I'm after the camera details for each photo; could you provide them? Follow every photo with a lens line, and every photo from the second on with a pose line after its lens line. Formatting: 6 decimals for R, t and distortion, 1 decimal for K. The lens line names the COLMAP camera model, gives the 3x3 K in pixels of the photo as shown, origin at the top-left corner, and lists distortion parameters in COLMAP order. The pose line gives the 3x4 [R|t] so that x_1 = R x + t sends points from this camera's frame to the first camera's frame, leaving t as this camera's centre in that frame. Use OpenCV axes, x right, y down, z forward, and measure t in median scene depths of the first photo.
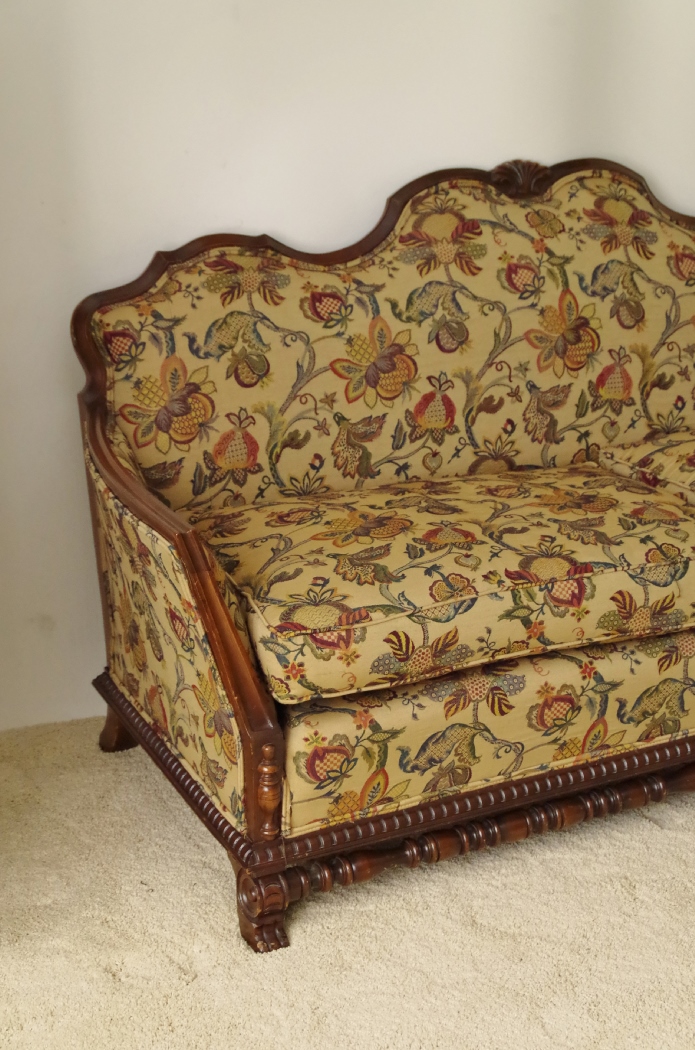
lens RADIAL K [[1965.6, 0, 358.6], [0, 1965.6, 553.3], [0, 0, 1]] dist [-0.005534, 0.000000]
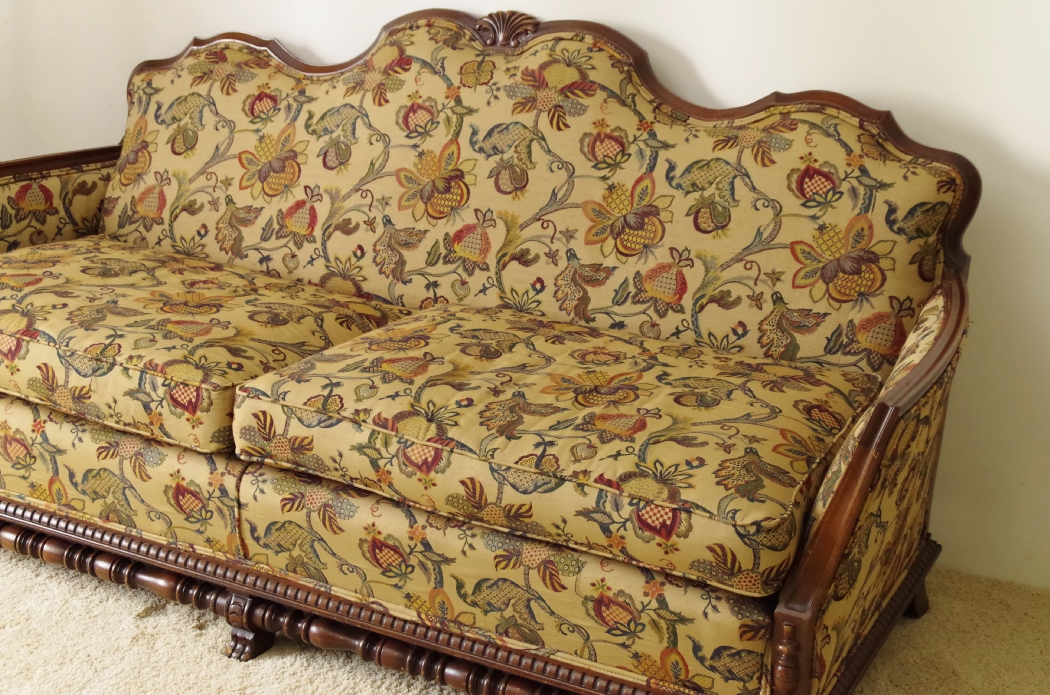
lens RADIAL K [[1687.3, 0, 525.6], [0, 1687.3, 393.4], [0, 0, 1]] dist [0.000684, 0.000000]
pose [[0.501061, 0.292338, -0.814540, 0.951537], [-0.289465, 0.943619, 0.160601, -0.177675], [0.815566, 0.155310, 0.557433, 0.633350]]
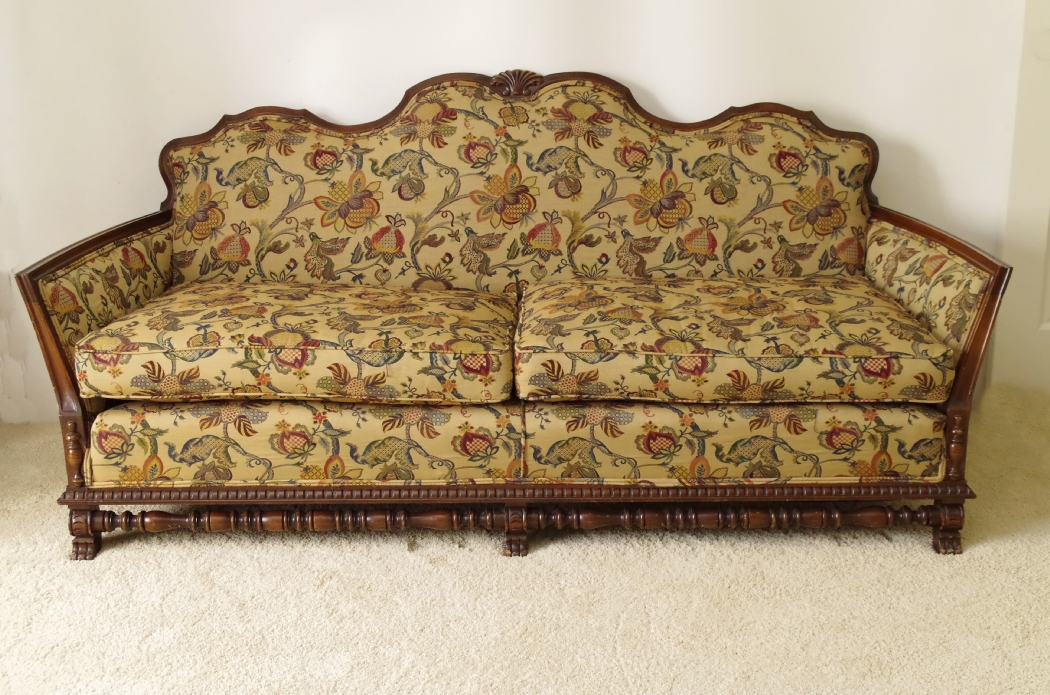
lens RADIAL K [[1459.0, 0, 518.0], [0, 1459.0, 378.3], [0, 0, 1]] dist [0.003399, 0.000000]
pose [[0.866439, 0.139543, -0.479387, 0.677073], [-0.149110, 0.988652, 0.018283, -0.007809], [0.476498, 0.055640, 0.877413, 0.139694]]
